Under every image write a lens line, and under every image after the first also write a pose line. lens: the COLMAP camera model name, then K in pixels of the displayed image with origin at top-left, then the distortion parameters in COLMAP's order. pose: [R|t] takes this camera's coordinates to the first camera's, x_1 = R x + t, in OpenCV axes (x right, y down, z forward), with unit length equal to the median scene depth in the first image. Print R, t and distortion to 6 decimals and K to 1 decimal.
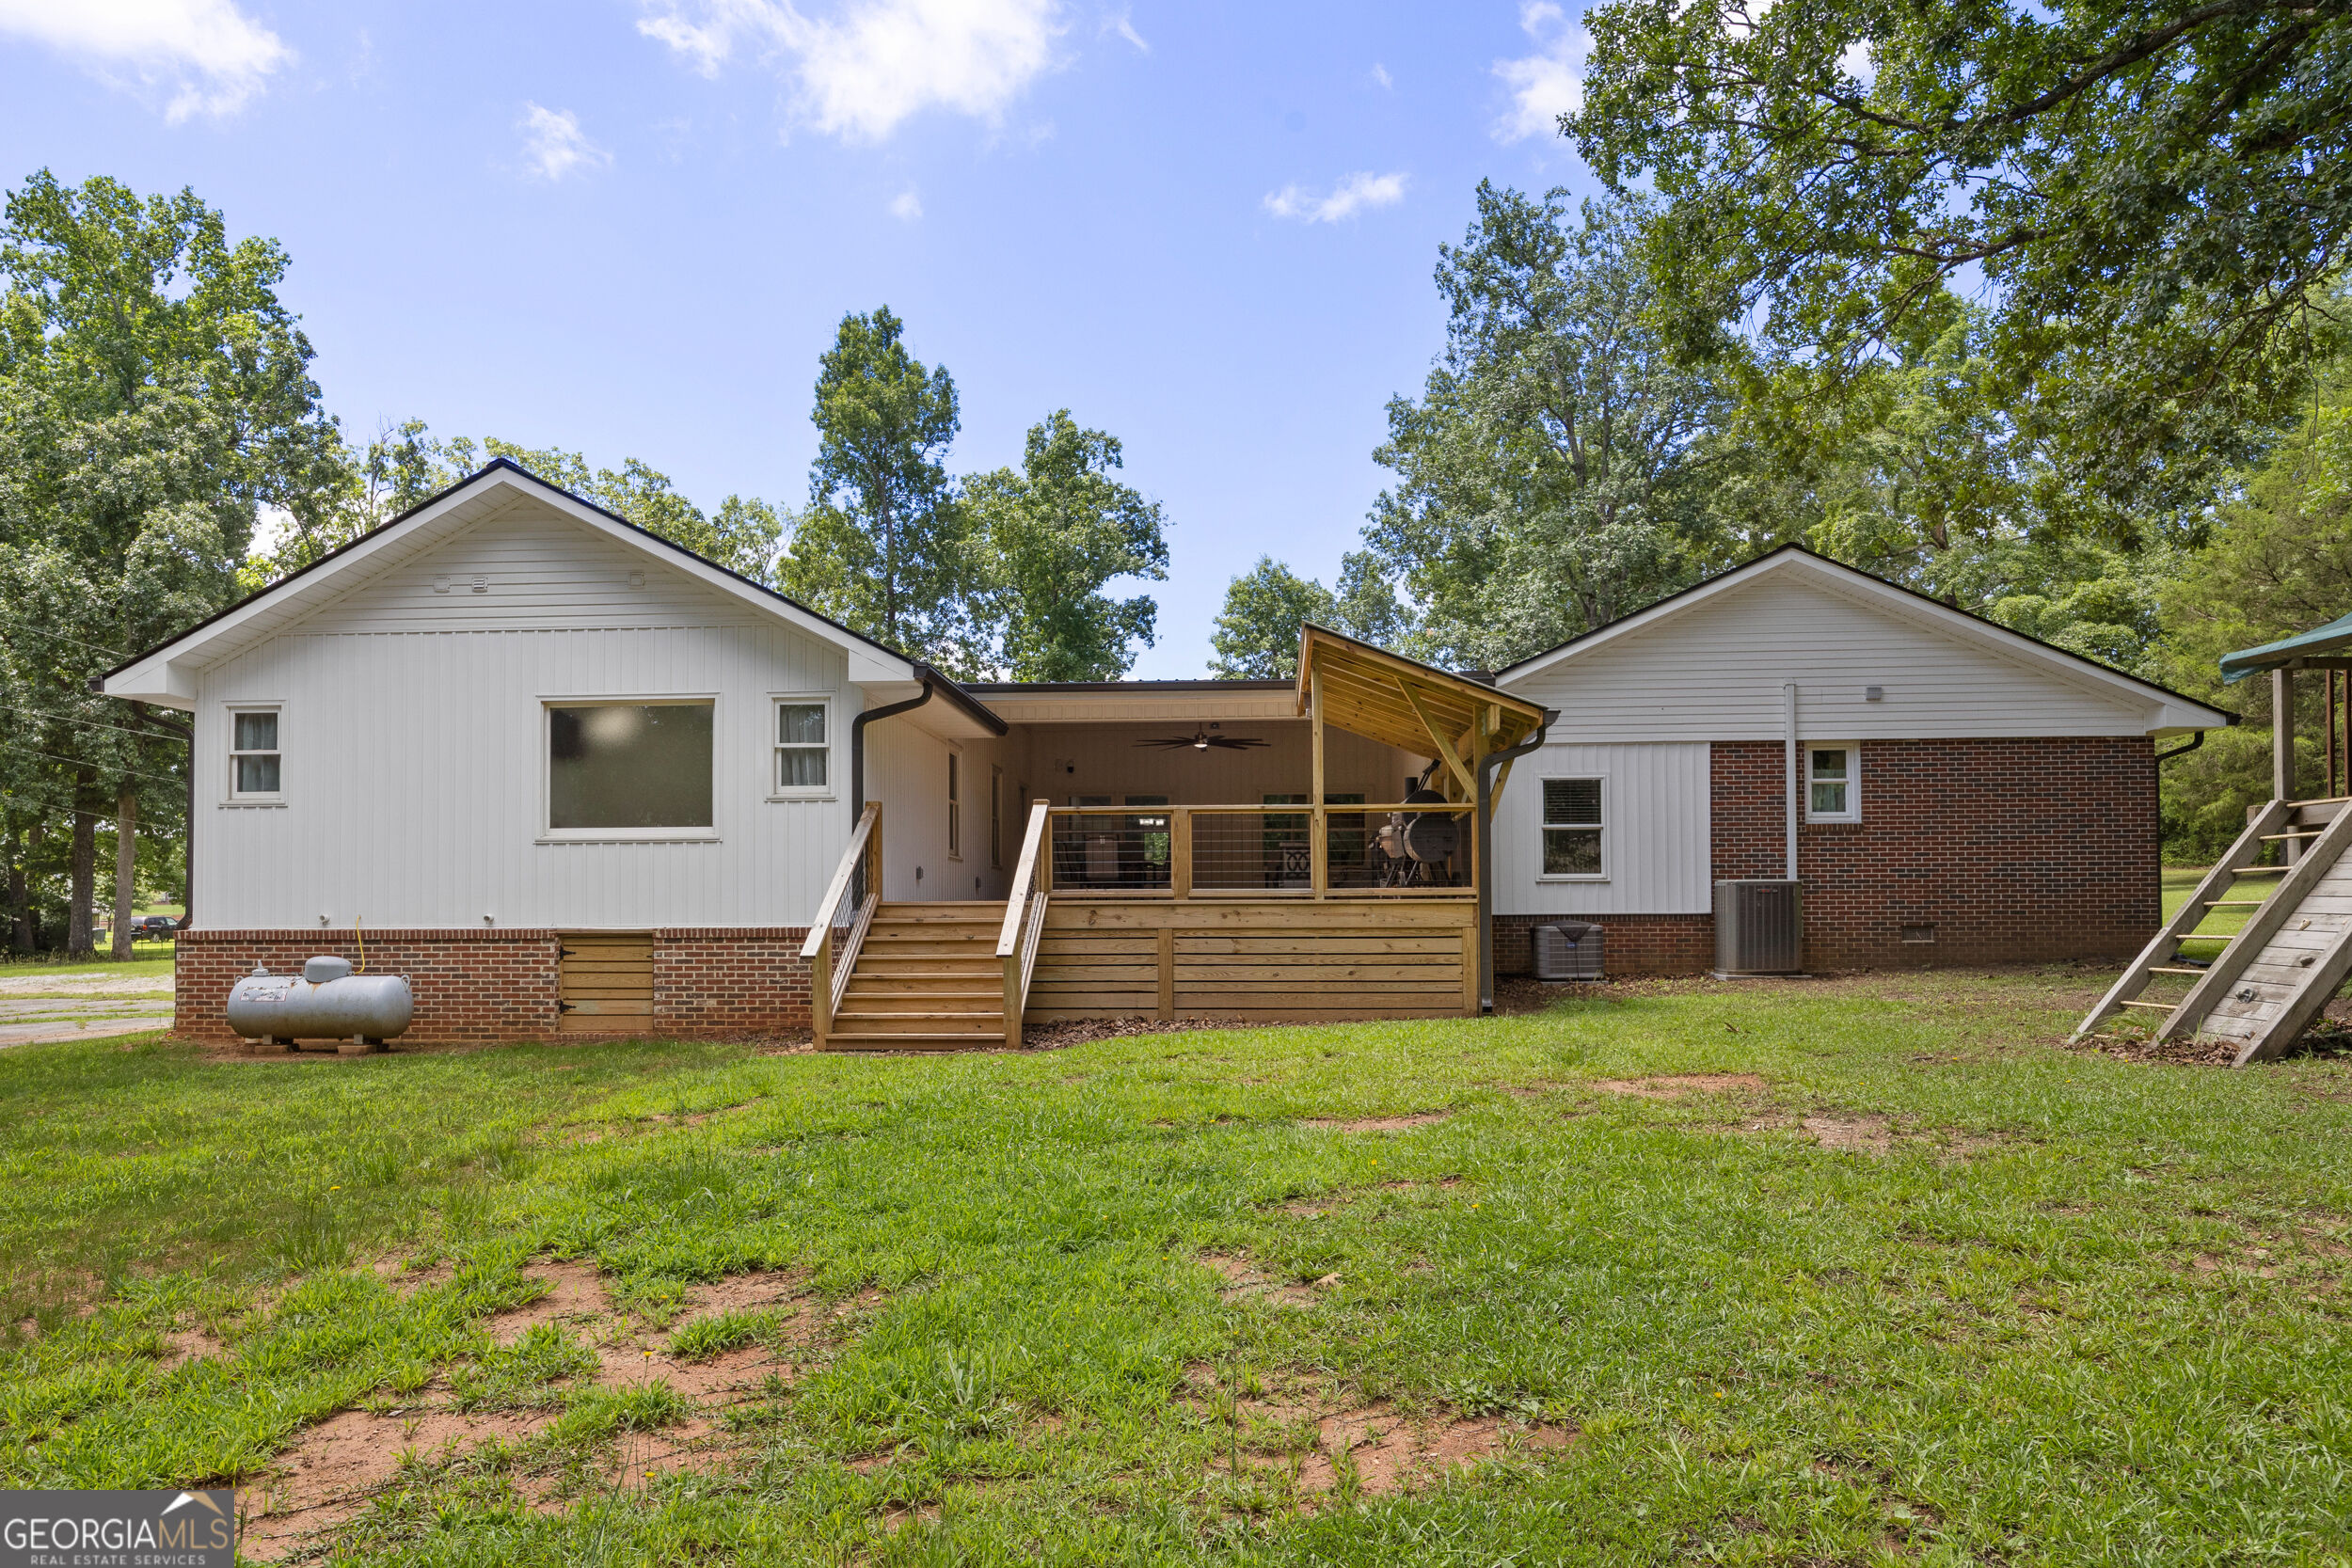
lens RADIAL K [[1562.2, 0, 1175.6], [0, 1562.2, 806.1], [0, 0, 1]] dist [-0.024947, 0.002296]
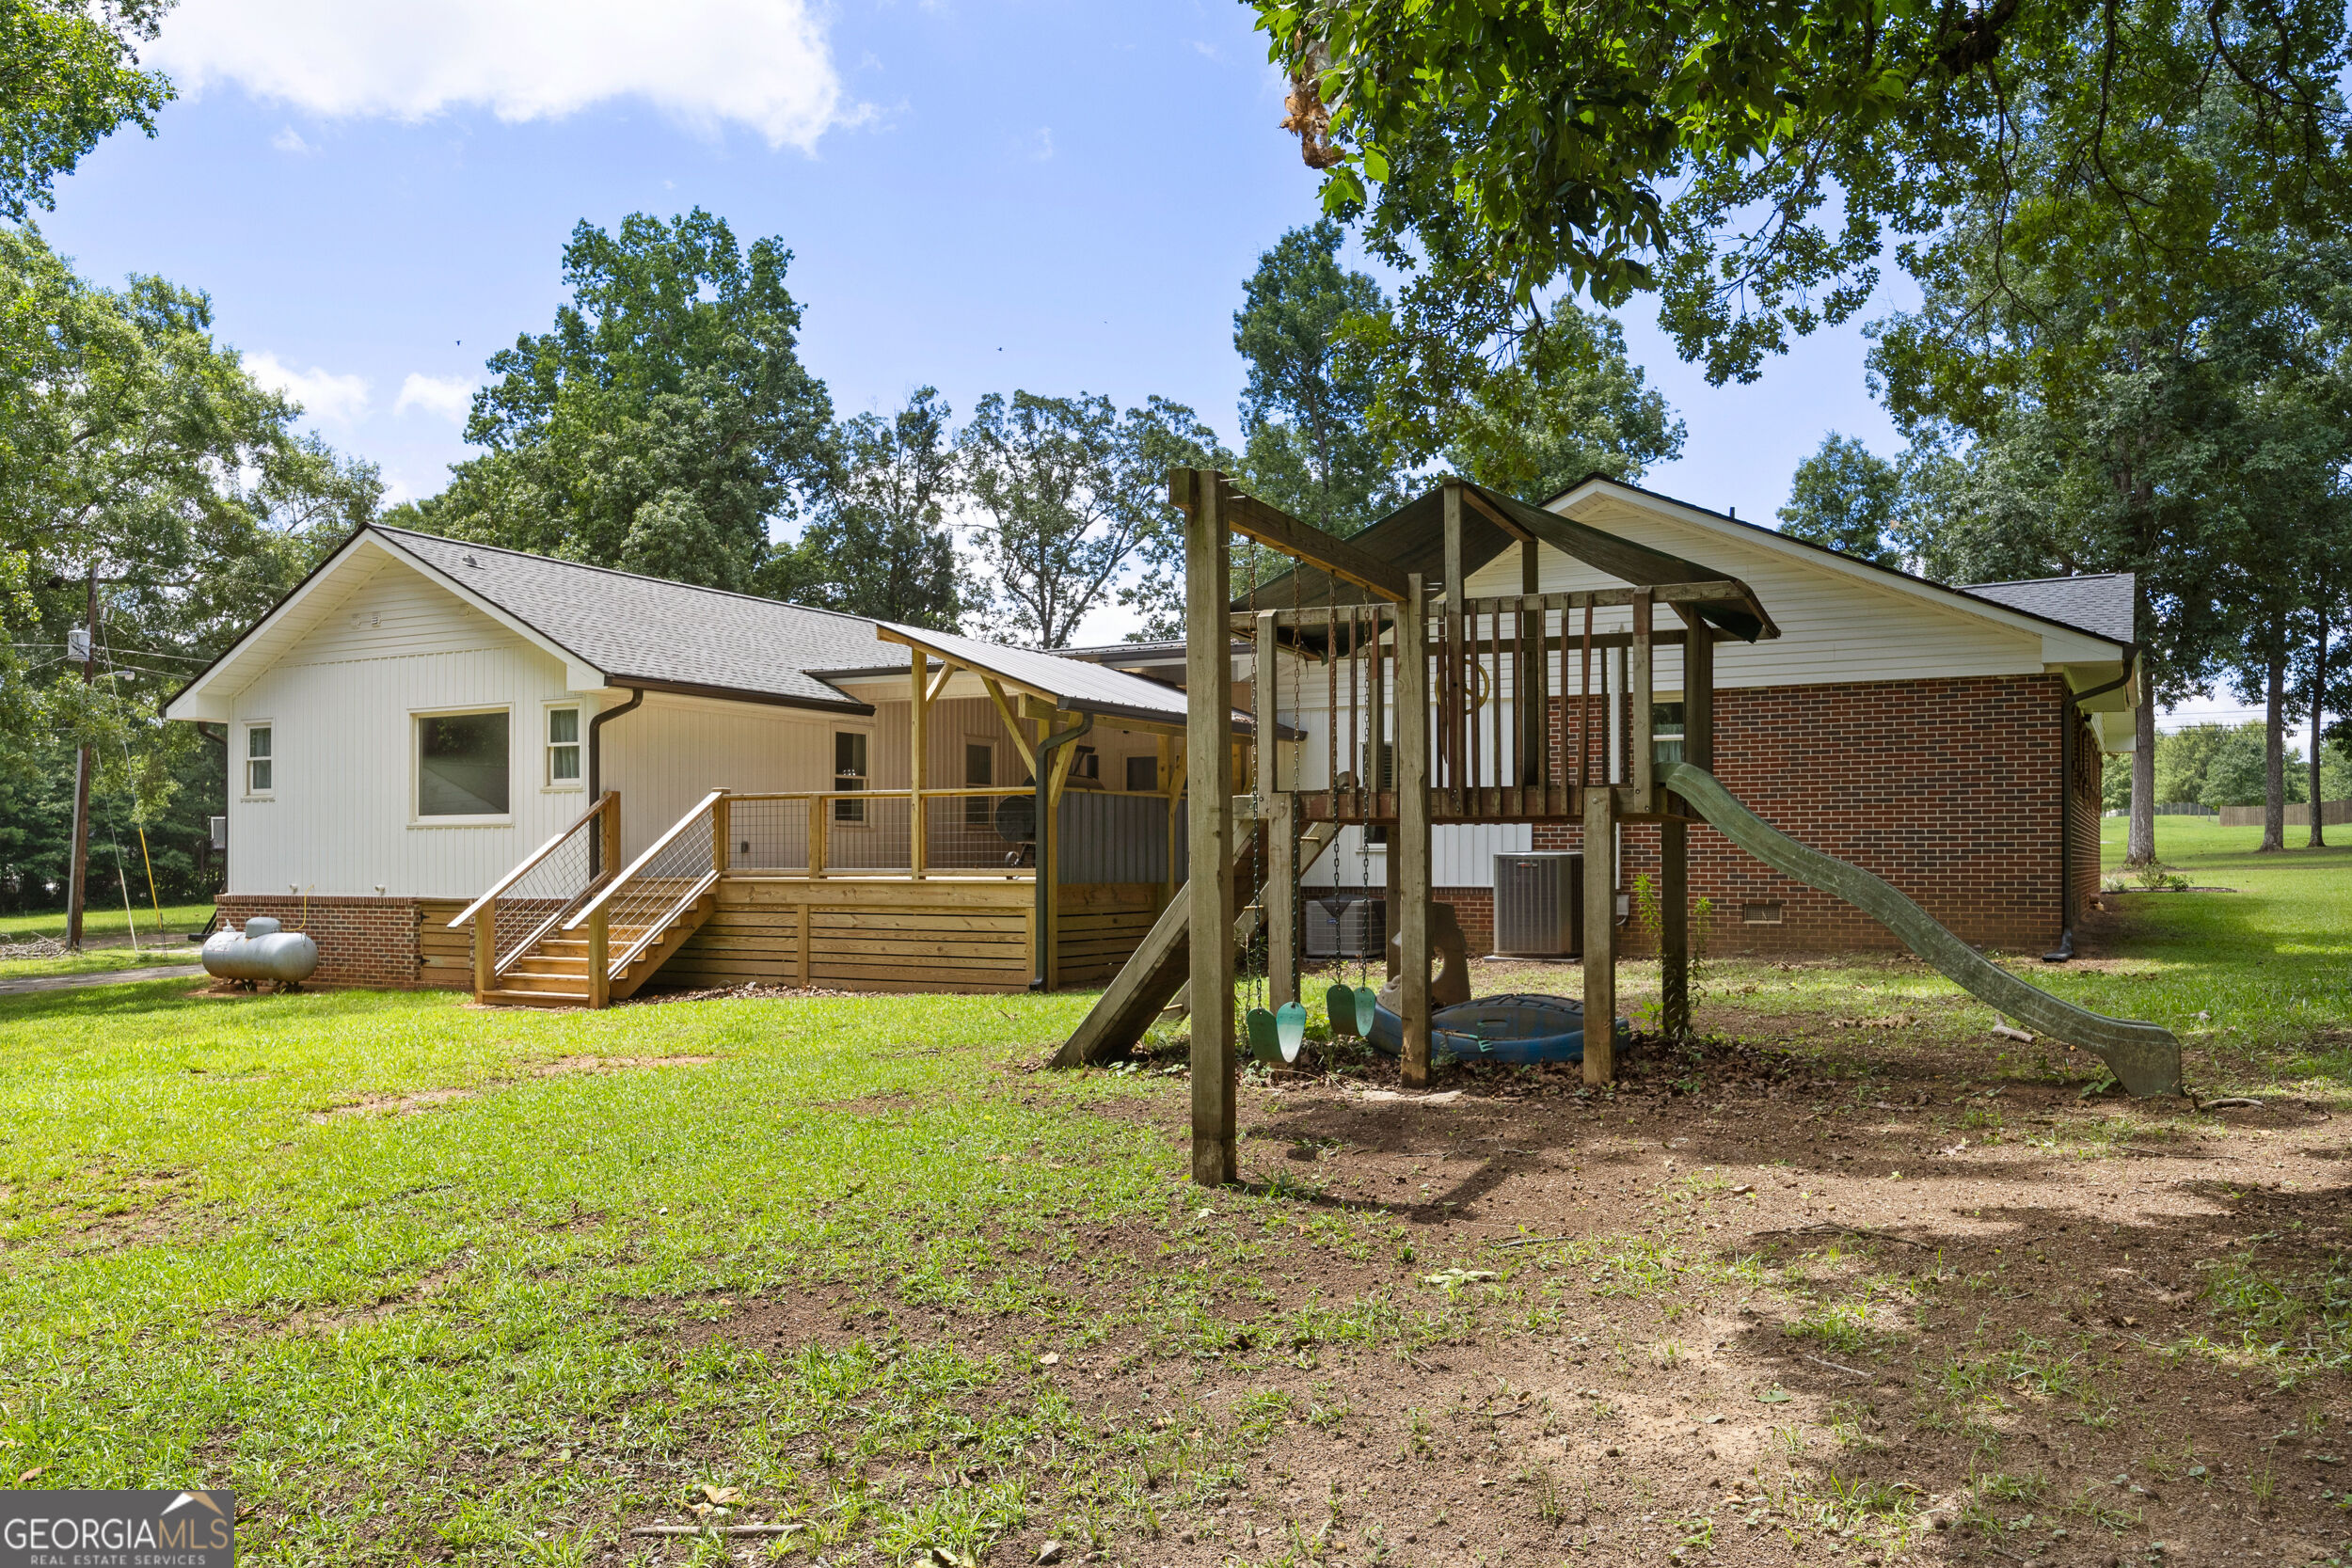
lens RADIAL K [[1714.0, 0, 1171.8], [0, 1714.0, 777.6], [0, 0, 1]] dist [-0.021987, -0.001907]
pose [[0.912547, -0.016913, -0.408622, 0.691781], [0.028960, 0.999309, 0.023313, -0.030270], [0.407945, -0.033108, 0.912406, 0.003789]]
